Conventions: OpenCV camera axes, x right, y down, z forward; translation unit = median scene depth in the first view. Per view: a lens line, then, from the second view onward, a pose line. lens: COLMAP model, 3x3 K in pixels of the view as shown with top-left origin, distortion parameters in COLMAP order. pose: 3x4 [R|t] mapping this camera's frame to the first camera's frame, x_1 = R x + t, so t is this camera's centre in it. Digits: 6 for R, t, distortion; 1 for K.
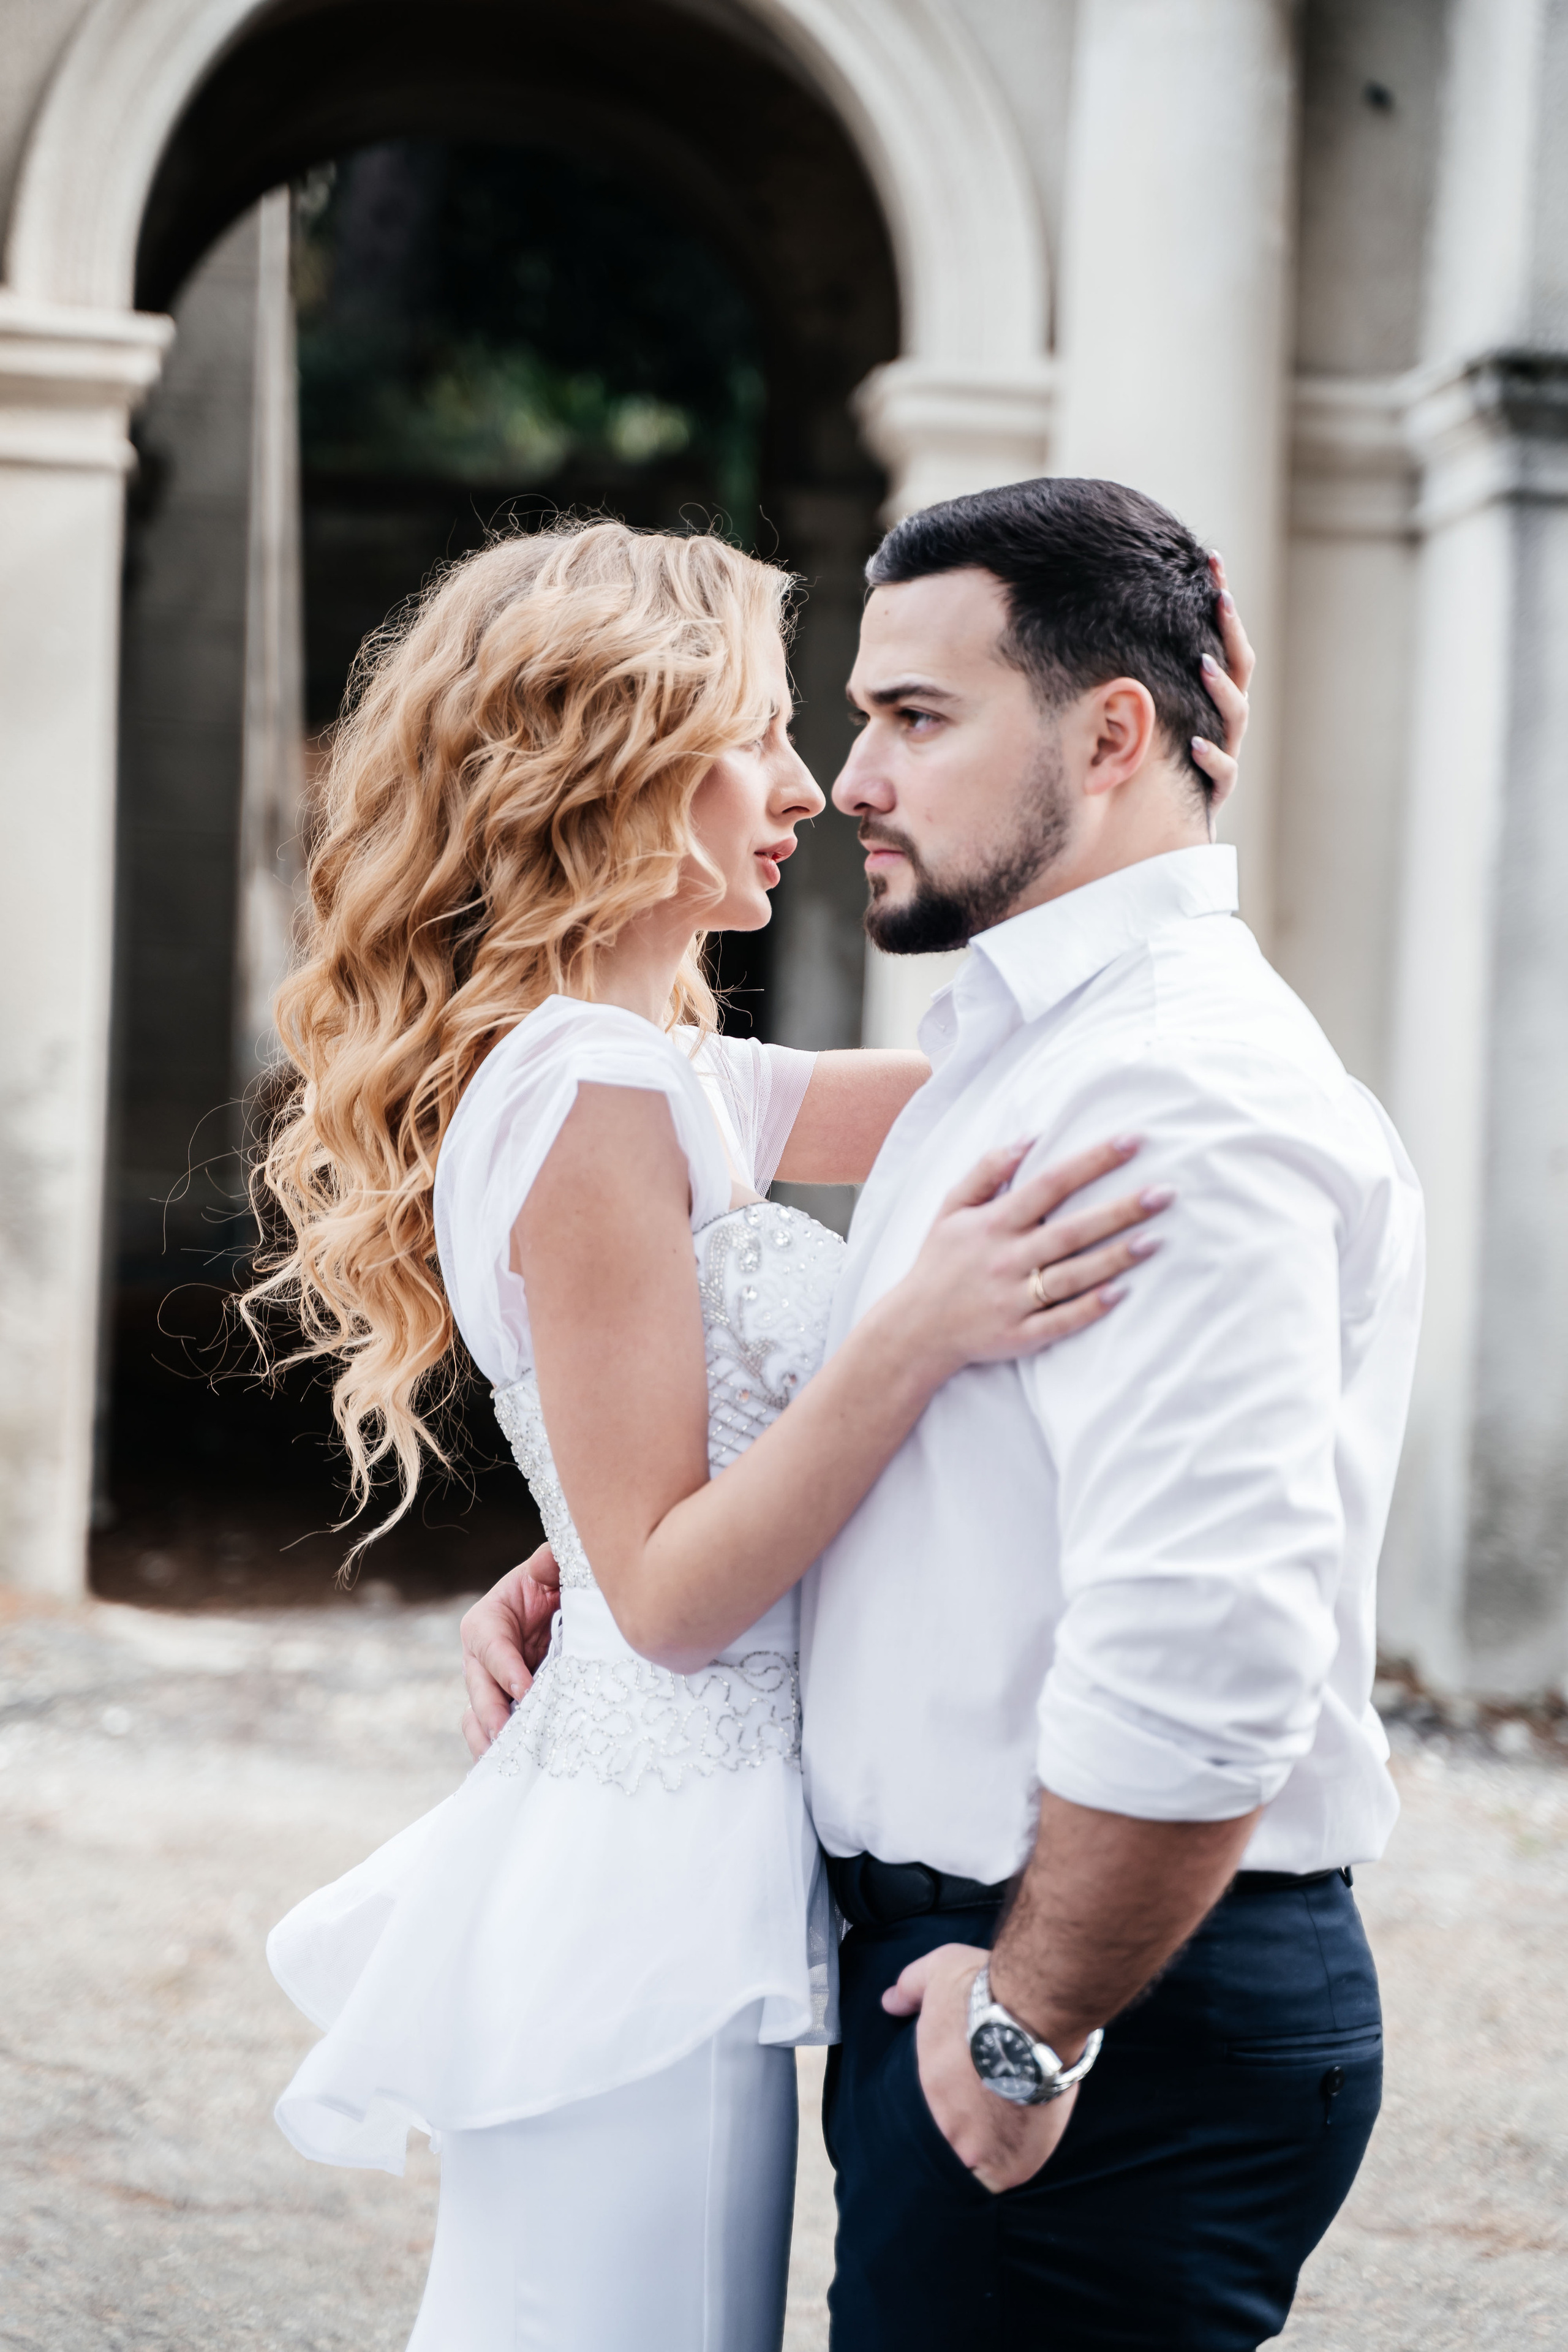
lens RADIAL K [[4880.9, 0, 757.2], [0, 4880.9, 1150.7], [0, 0, 1]] dist [0.293354, 0.000000]
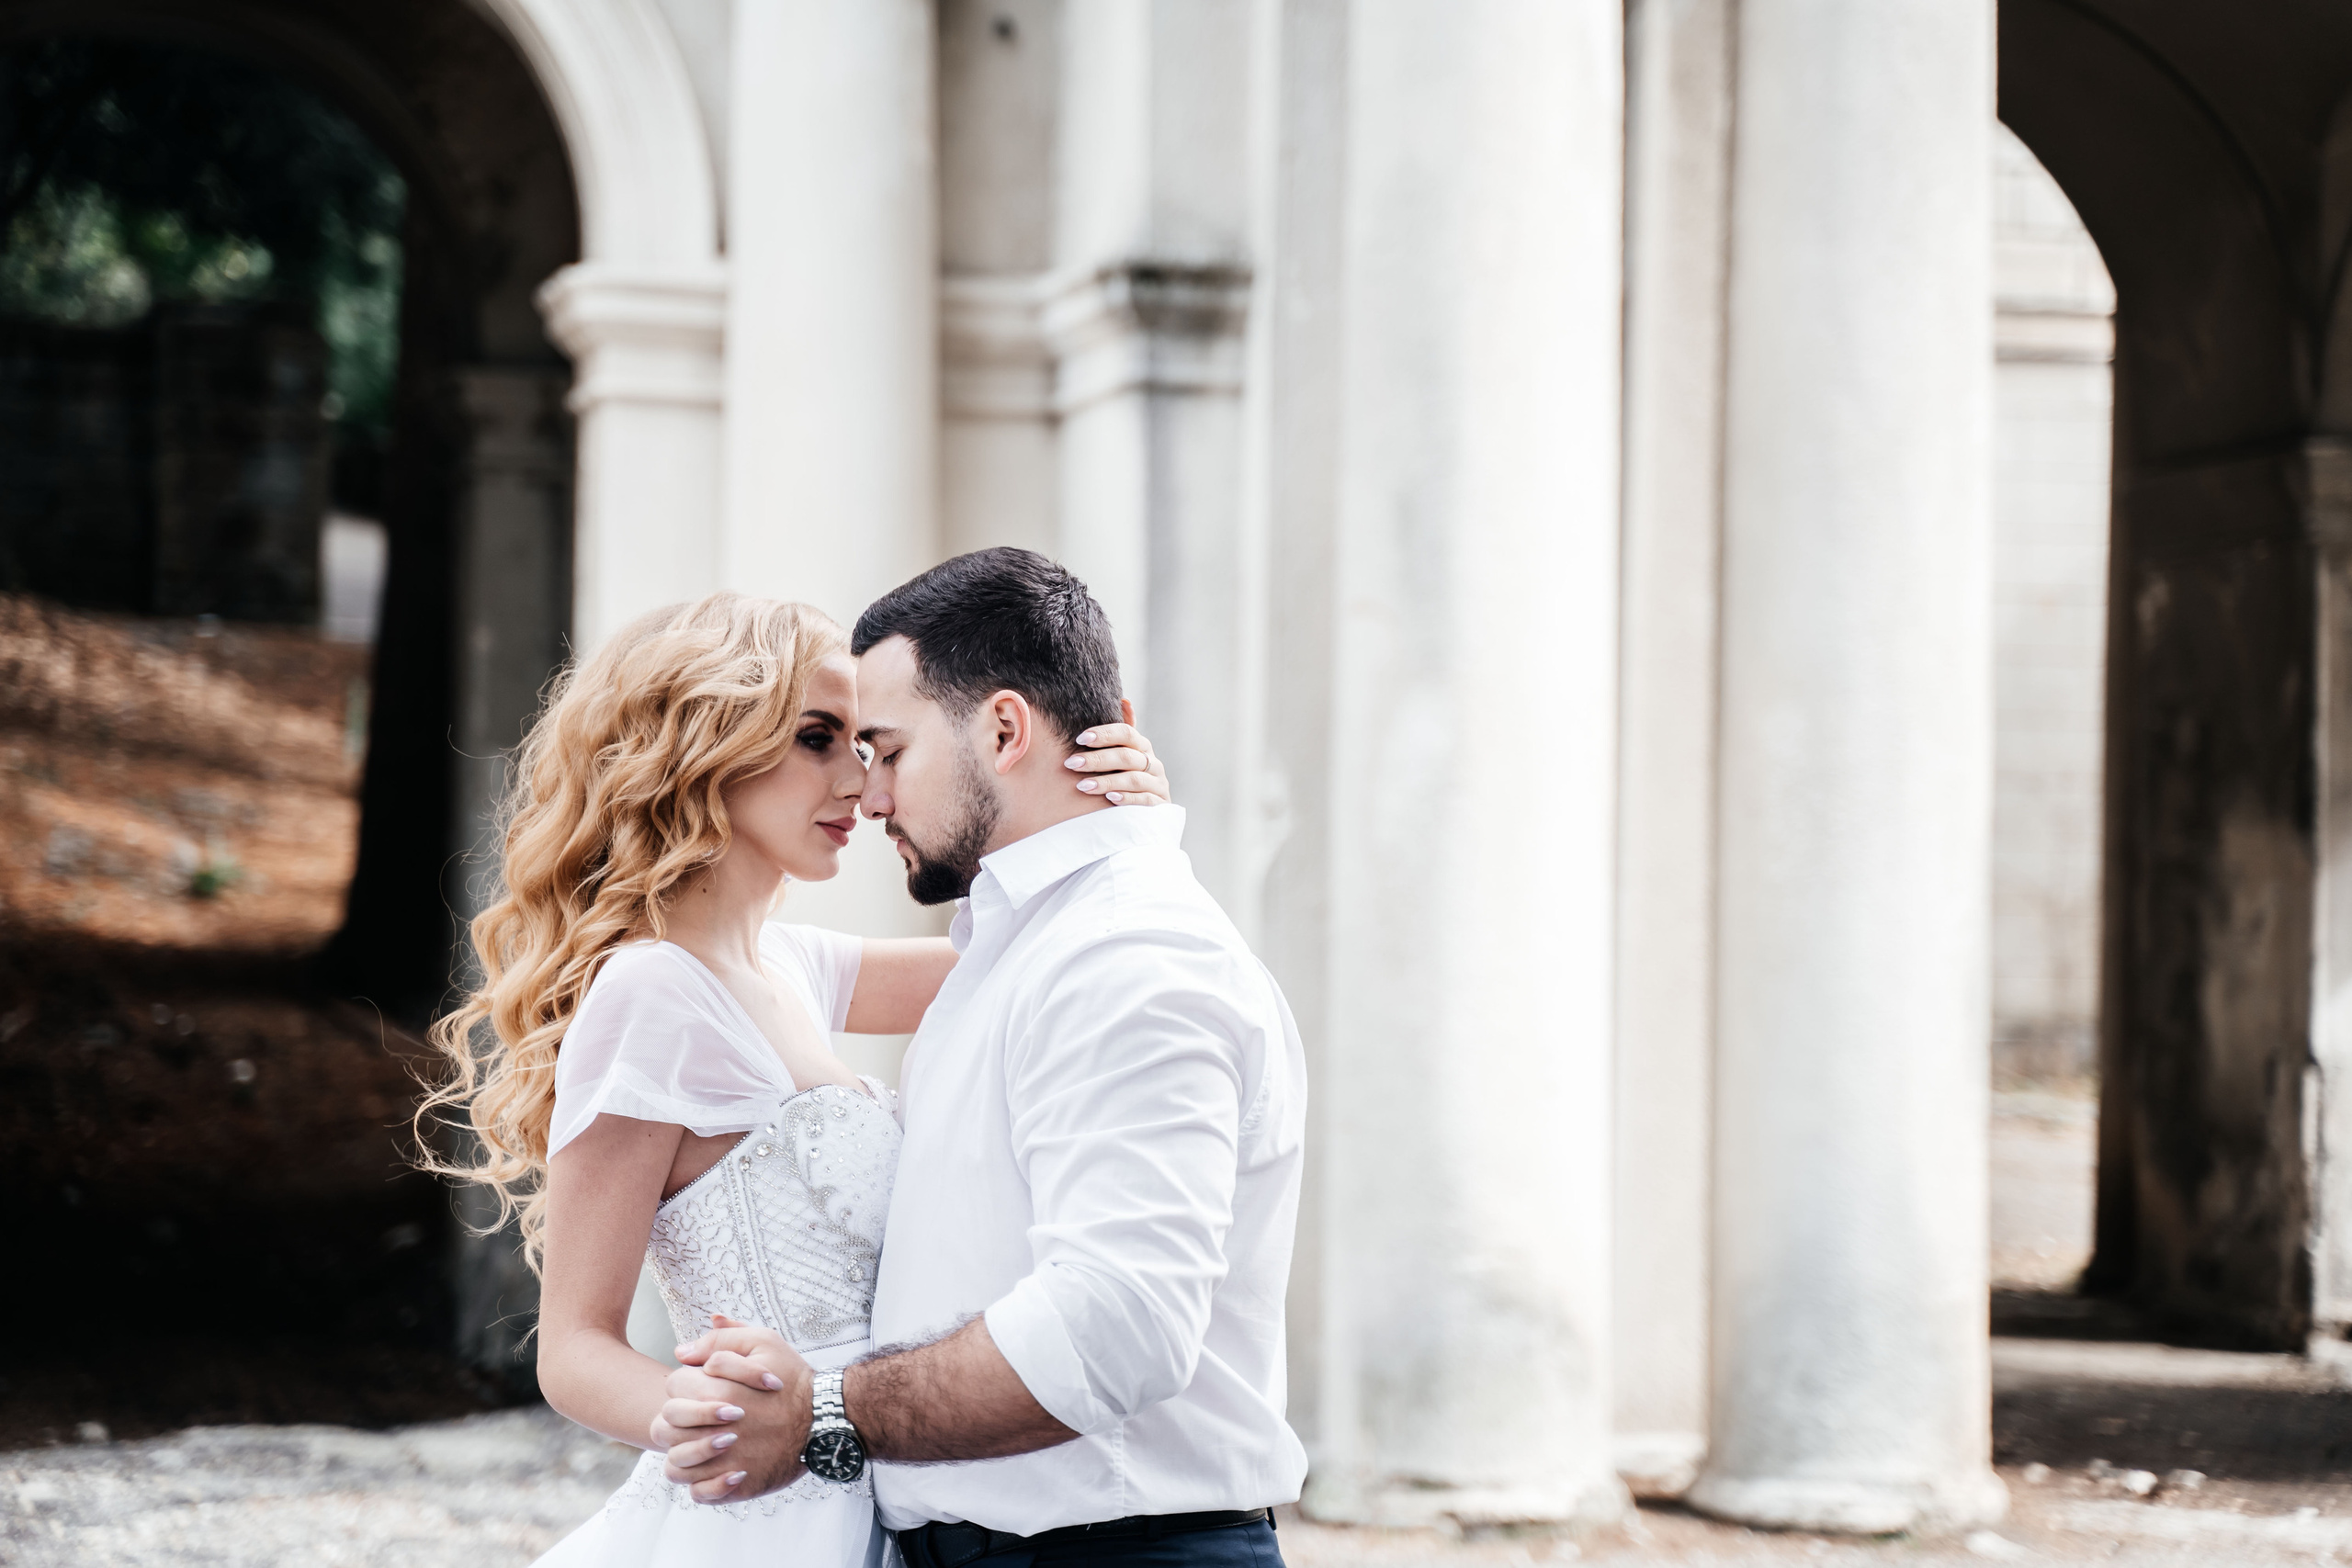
lens RADIAL K [[4880.4, 0, 1176.1], [0, 4880.4, 779.9], [0, 0, 1]] dist [0.293354, 0.000000]
pose [[0.984637, -0.029298, 0.172135, -0.035477], [0.035402, 0.998845, -0.032497, -0.005859], [-0.170985, 0.038092, 0.984537, -0.101186]]
